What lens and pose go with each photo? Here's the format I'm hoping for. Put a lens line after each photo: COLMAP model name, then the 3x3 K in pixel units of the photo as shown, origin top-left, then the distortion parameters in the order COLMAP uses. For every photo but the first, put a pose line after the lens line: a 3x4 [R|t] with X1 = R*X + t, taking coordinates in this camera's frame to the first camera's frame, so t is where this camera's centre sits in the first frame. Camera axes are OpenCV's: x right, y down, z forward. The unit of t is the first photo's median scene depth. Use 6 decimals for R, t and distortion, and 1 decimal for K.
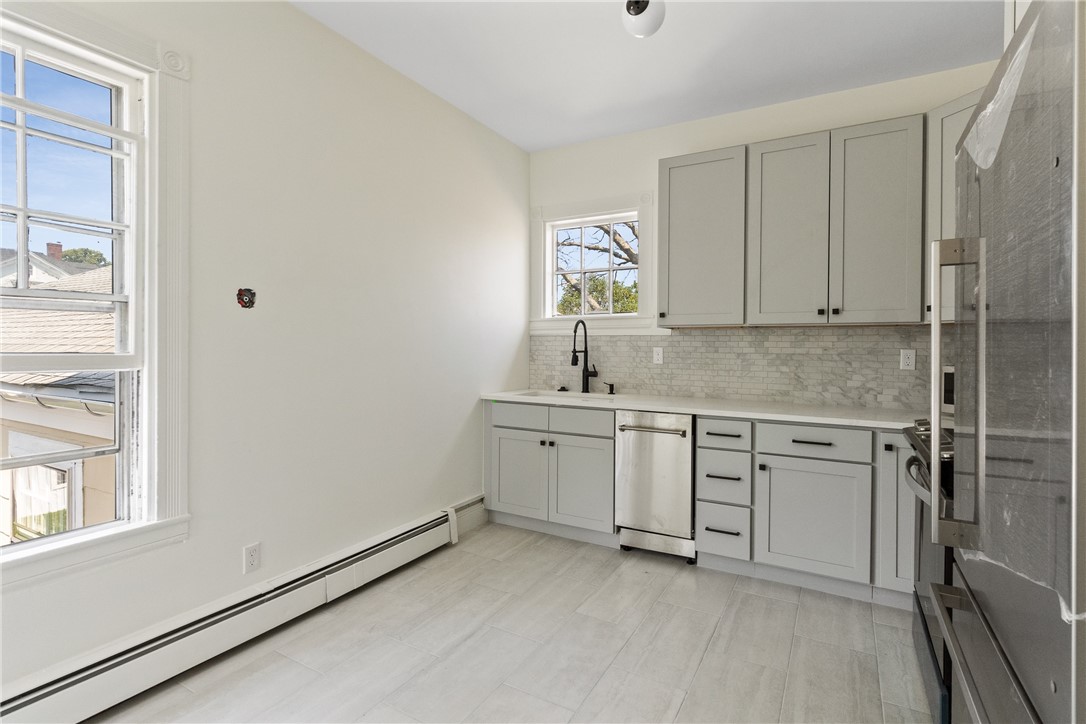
lens RADIAL K [[528.5, 0, 538.0], [0, 528.5, 352.1], [0, 0, 1]] dist [-0.000822, -0.000304]
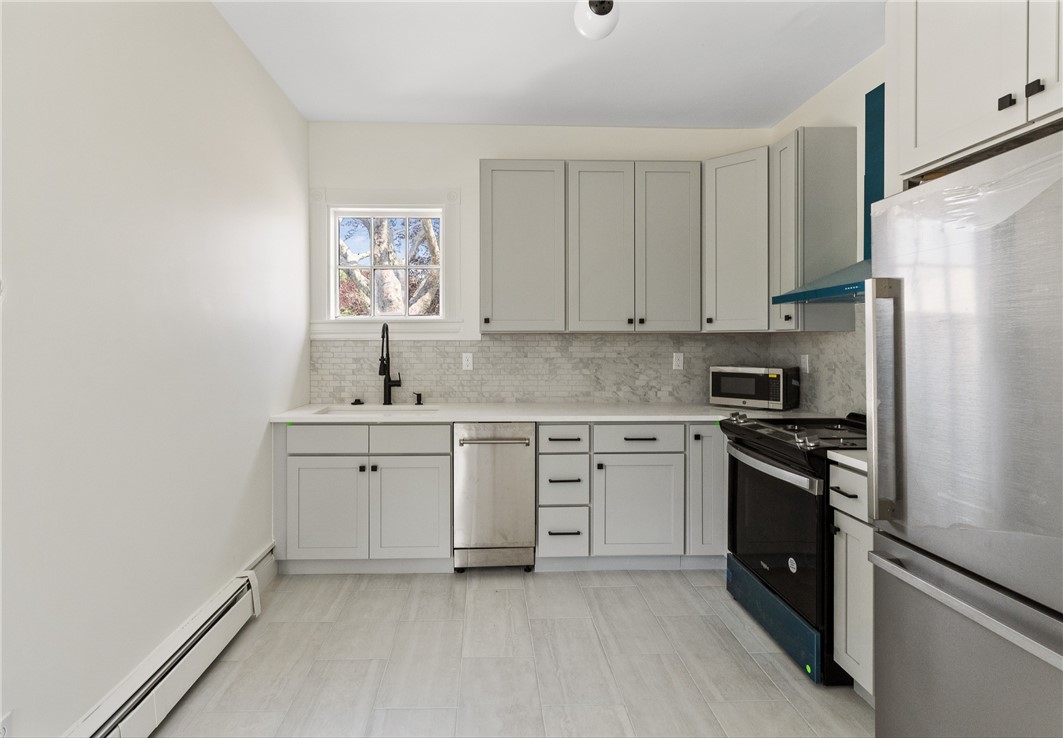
lens RADIAL K [[537.0, 0, 508.1], [0, 537.0, 347.3], [0, 0, 1]] dist [0.001172, -0.000397]
pose [[0.848872, -0.012900, 0.528442, -0.258219], [0.013035, 0.999909, 0.003470, -0.024780], [-0.528438, 0.003943, 0.848962, 0.147448]]
